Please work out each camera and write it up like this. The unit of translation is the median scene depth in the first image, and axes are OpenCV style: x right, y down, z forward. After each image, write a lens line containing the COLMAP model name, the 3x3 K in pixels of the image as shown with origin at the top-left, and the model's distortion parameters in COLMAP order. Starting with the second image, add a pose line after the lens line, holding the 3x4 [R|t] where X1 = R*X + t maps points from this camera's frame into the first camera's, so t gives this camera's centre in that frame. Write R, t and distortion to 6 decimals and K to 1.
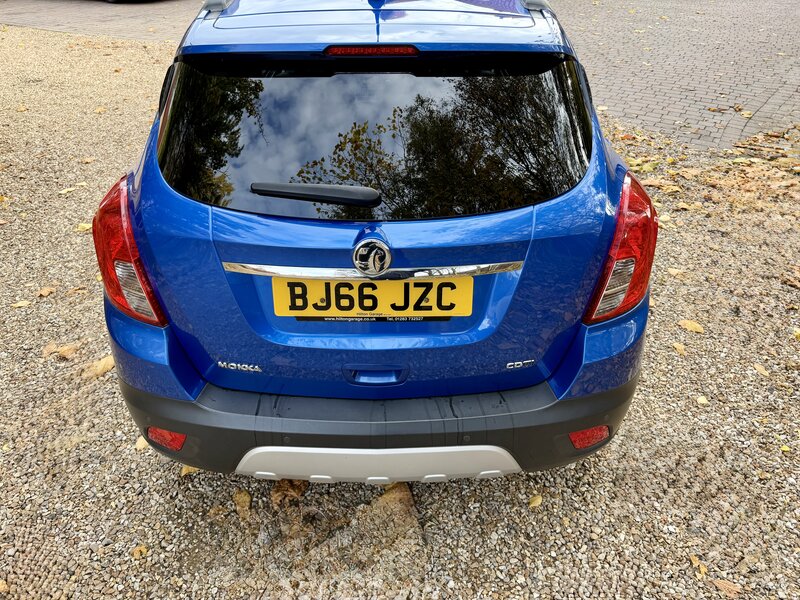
lens RADIAL K [[569.3, 0, 403.3], [0, 569.3, 297.7], [0, 0, 1]] dist [0.040433, -0.044959]
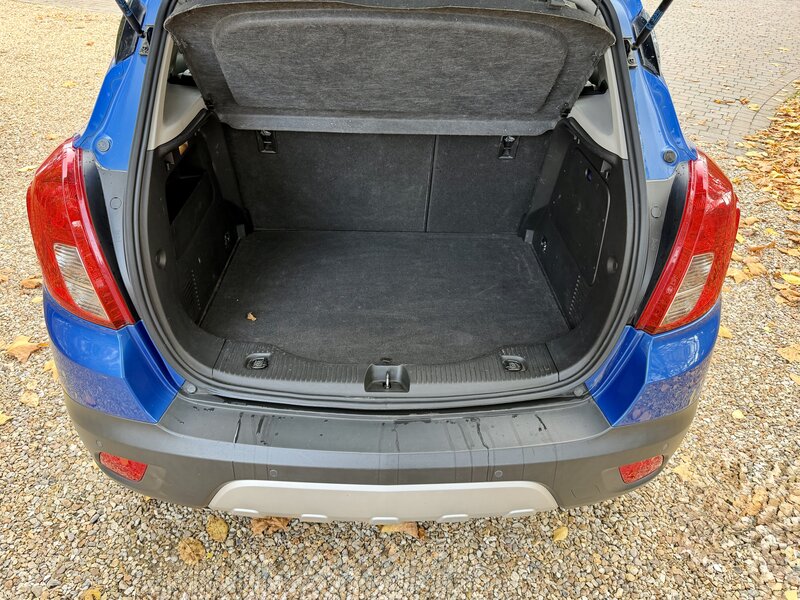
lens RADIAL K [[569.3, 0, 404.3], [0, 569.3, 301.6], [0, 0, 1]] dist [0.040433, -0.044959]
pose [[0.999260, 0.016591, 0.034708, -0.040392], [-0.017261, 0.999669, 0.019099, -0.007315], [-0.034380, -0.019684, 0.999215, 0.151745]]
